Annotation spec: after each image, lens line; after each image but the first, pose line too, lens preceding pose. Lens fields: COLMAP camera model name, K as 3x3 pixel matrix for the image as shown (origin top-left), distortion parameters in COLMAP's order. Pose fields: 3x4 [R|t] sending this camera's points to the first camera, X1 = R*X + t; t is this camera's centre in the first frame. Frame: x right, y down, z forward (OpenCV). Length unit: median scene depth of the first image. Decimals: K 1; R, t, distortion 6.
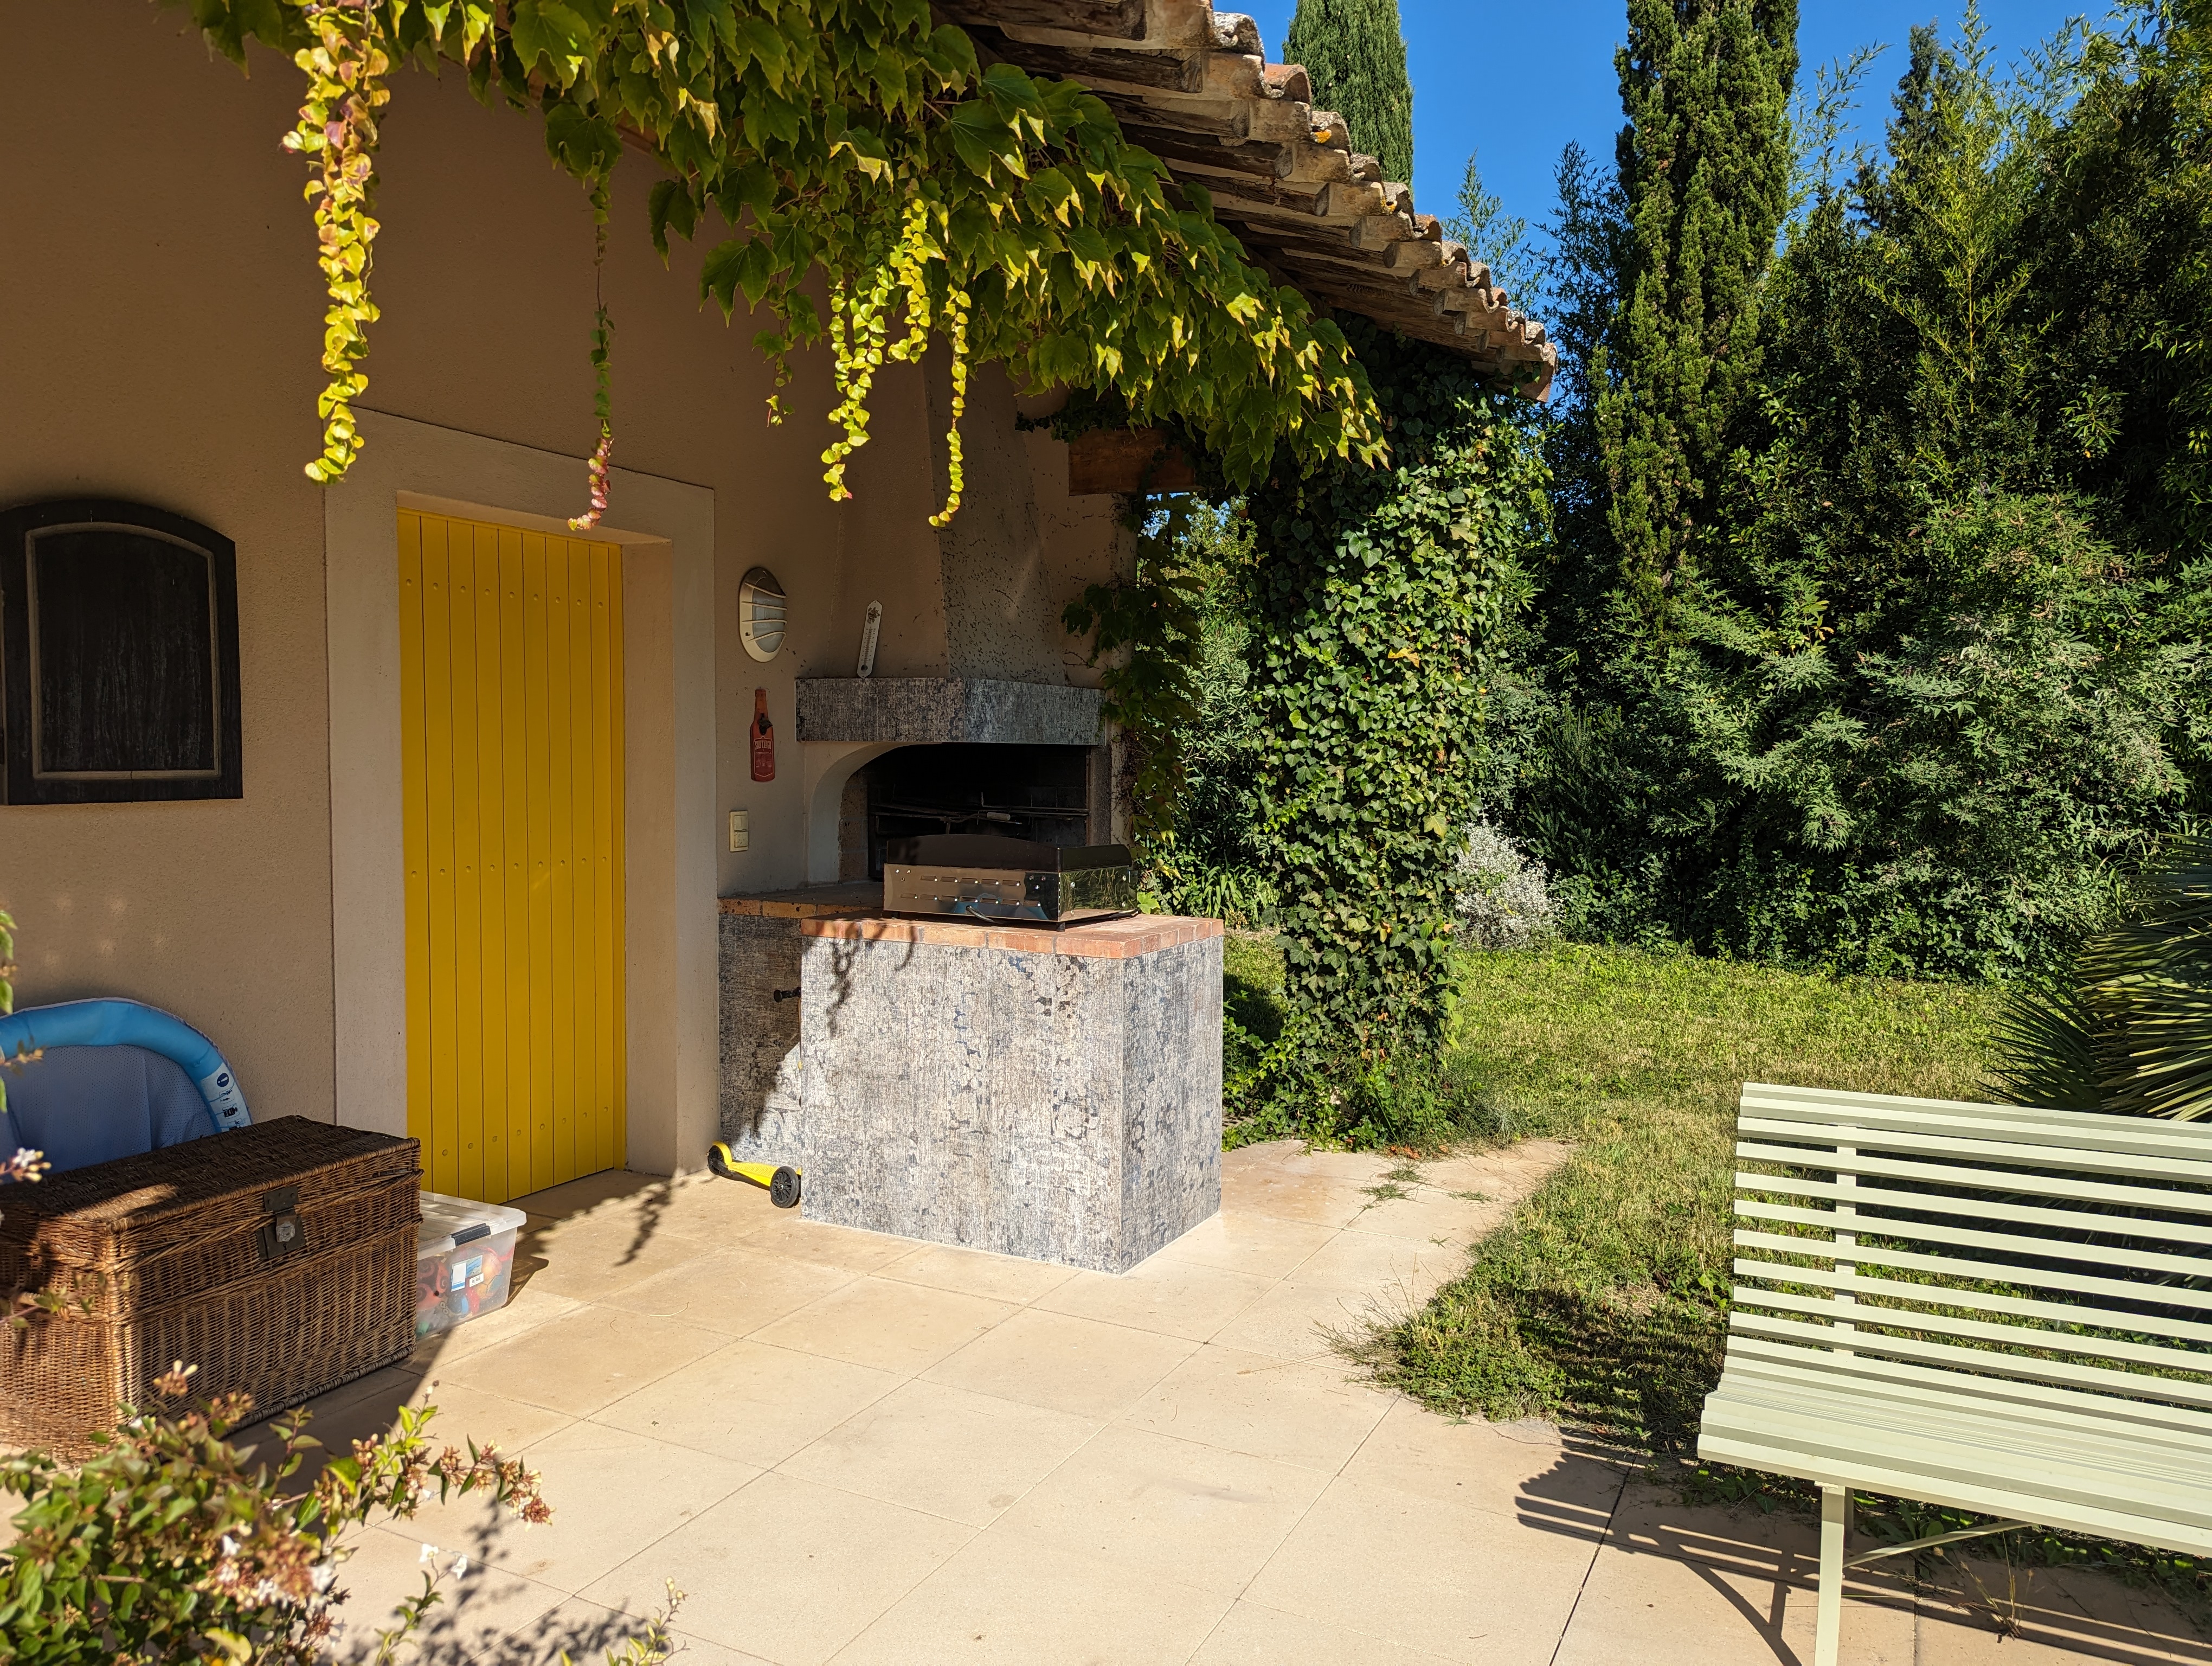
lens RADIAL K [[1549.0, 0, 1114.8], [0, 1549.0, 839.6], [0, 0, 1]] dist [0.020798, -0.021233]
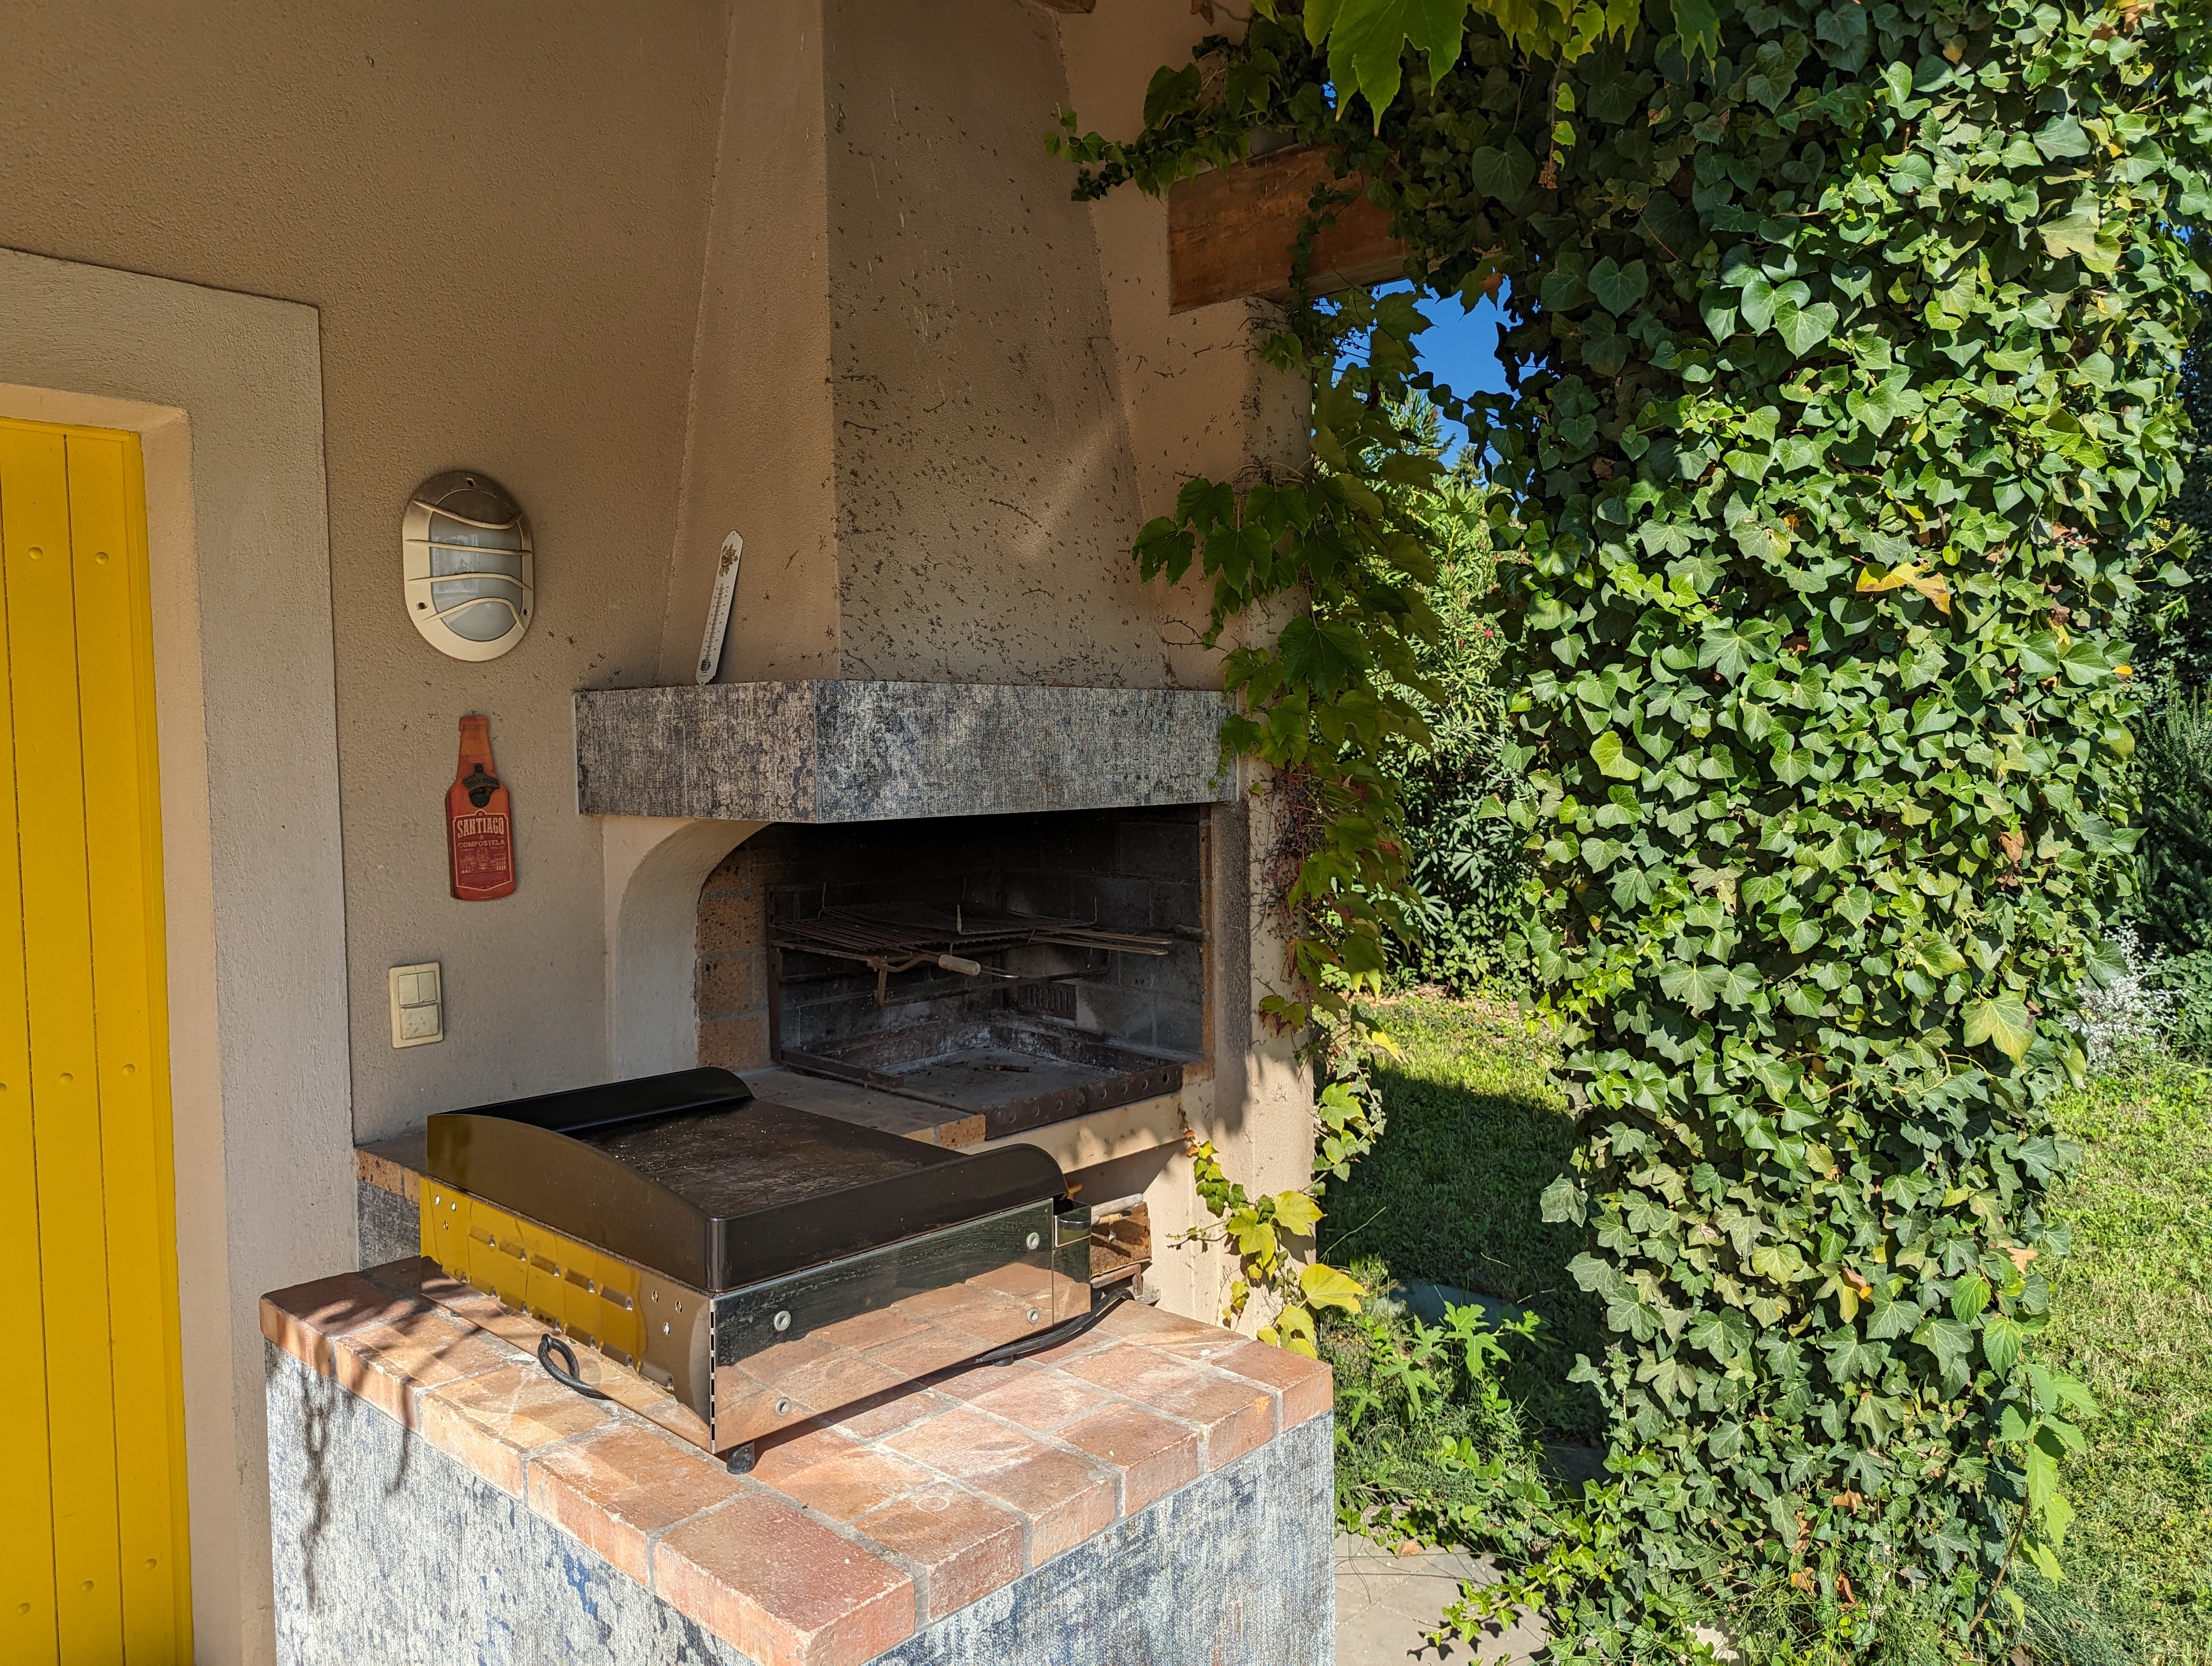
lens RADIAL K [[1549.0, 0, 1088.0], [0, 1549.0, 823.4], [0, 0, 1]] dist [0.020798, -0.021233]
pose [[0.959007, -0.005071, -0.283336, 0.101074], [0.003919, 0.999982, -0.004632, -0.058274], [0.283354, 0.003332, 0.959010, 0.568693]]
